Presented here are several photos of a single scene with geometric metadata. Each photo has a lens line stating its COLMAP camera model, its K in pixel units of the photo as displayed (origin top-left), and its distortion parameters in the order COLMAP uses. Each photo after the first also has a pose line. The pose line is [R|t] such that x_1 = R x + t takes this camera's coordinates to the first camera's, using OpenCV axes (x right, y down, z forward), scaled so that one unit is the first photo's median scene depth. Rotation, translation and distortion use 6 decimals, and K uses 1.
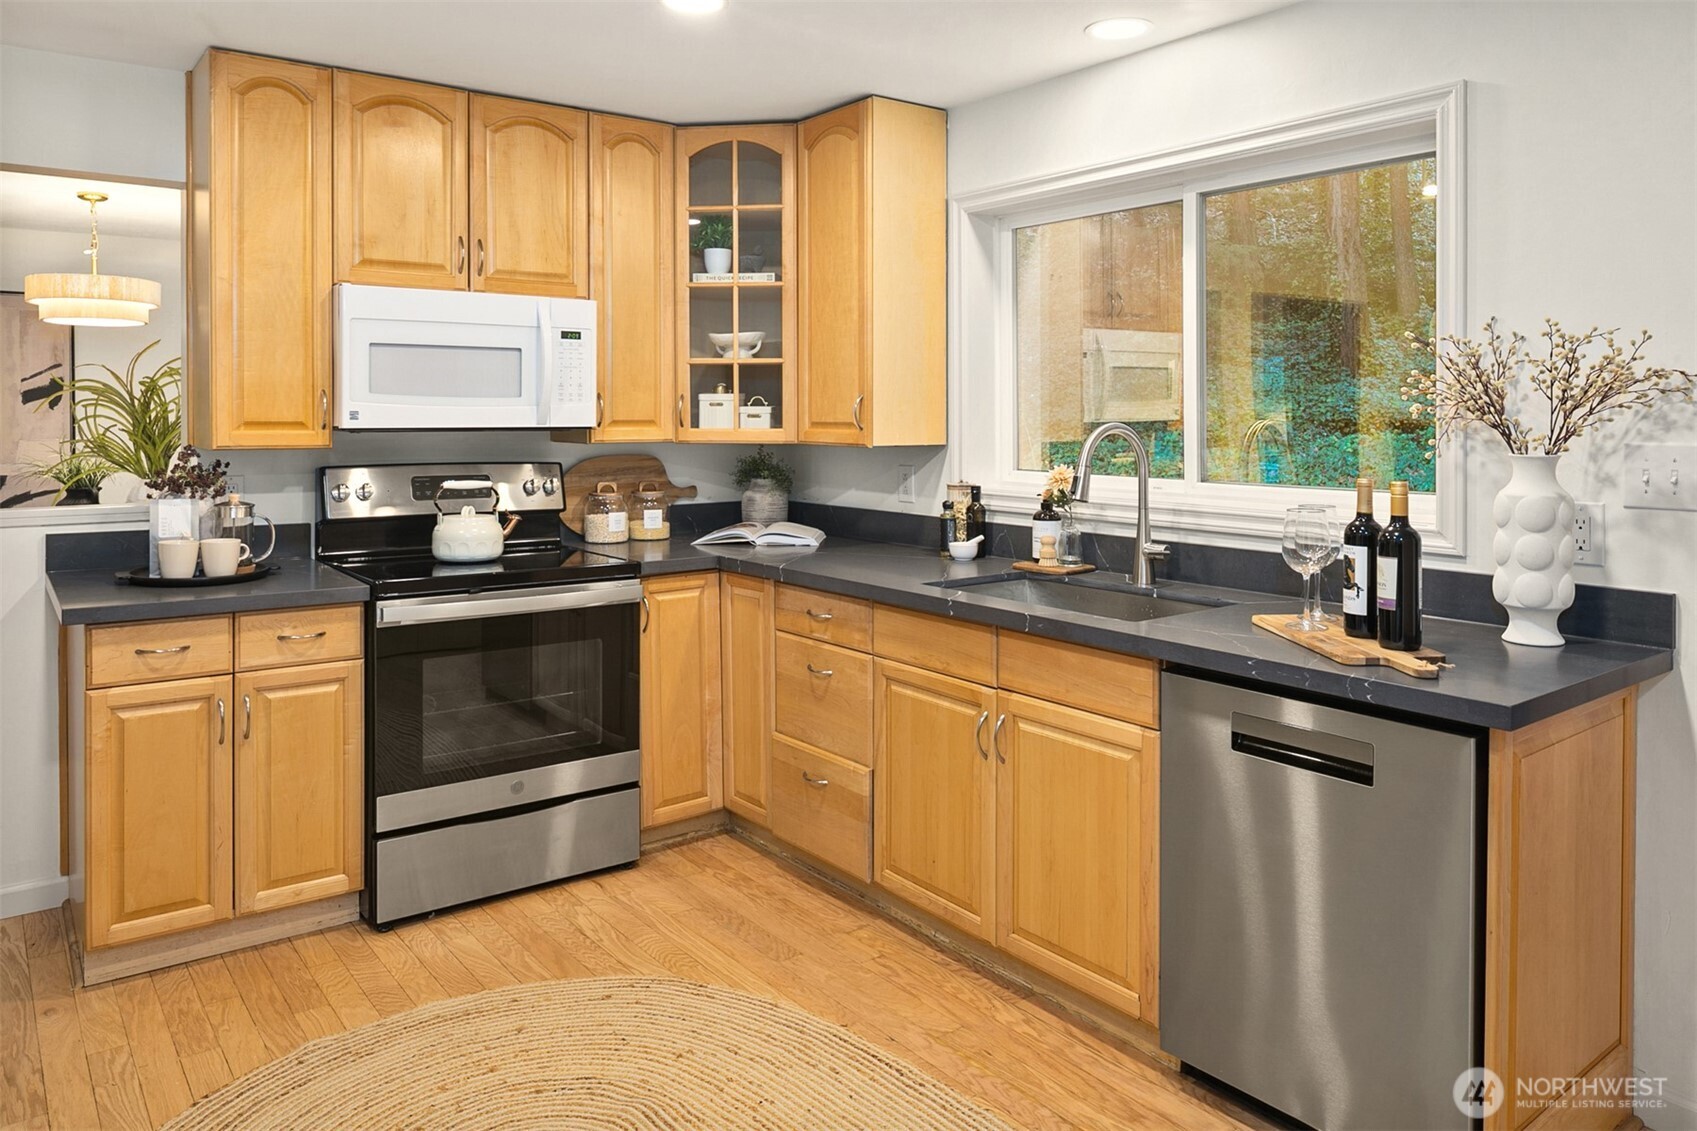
lens RADIAL K [[1139.6, 0, 929.9], [0, 1139.6, 431.1], [0, 0, 1]] dist [-0.008984, 0.000375]
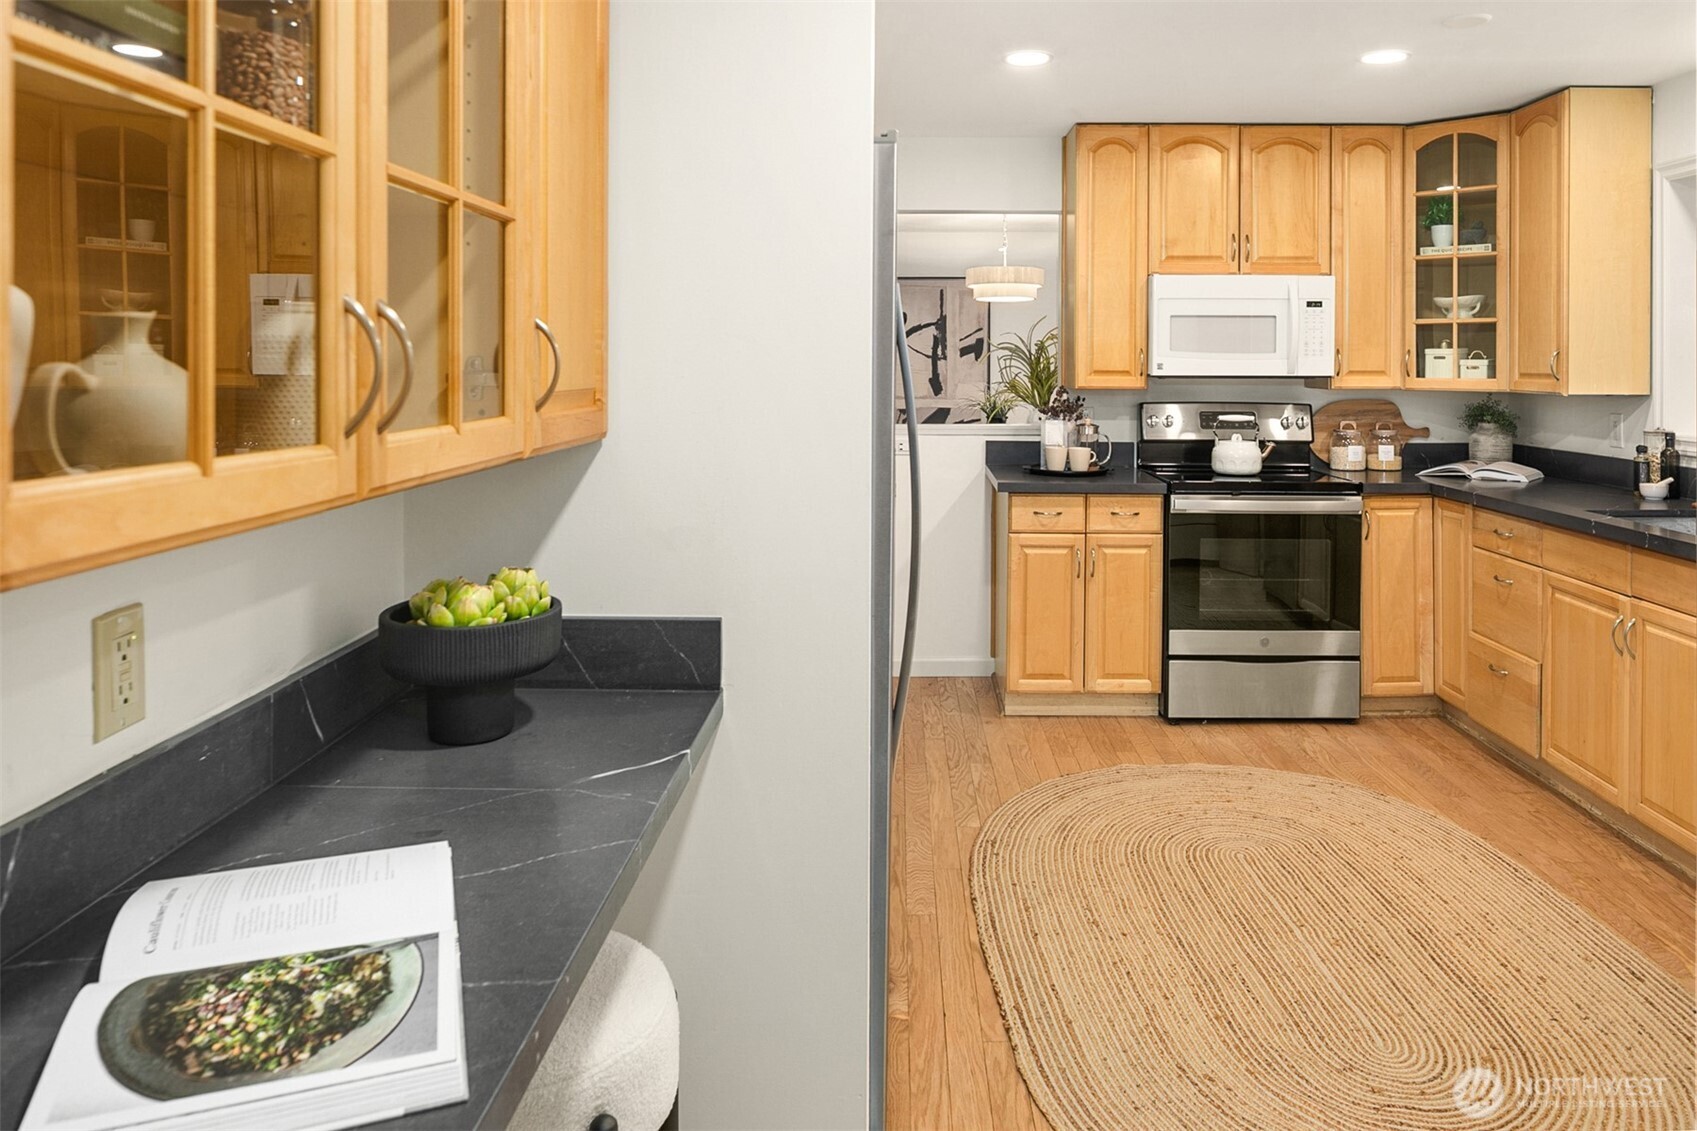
lens RADIAL K [[1245.8, 0, 1024.2], [0, 1245.8, 370.0], [0, 0, 1]] dist [-0.001536, -0.000465]
pose [[0.823164, 0.004513, -0.567786, 0.229863], [-0.010066, 0.999927, -0.006645, 0.002608], [0.567714, 0.011185, 0.823150, -0.366490]]
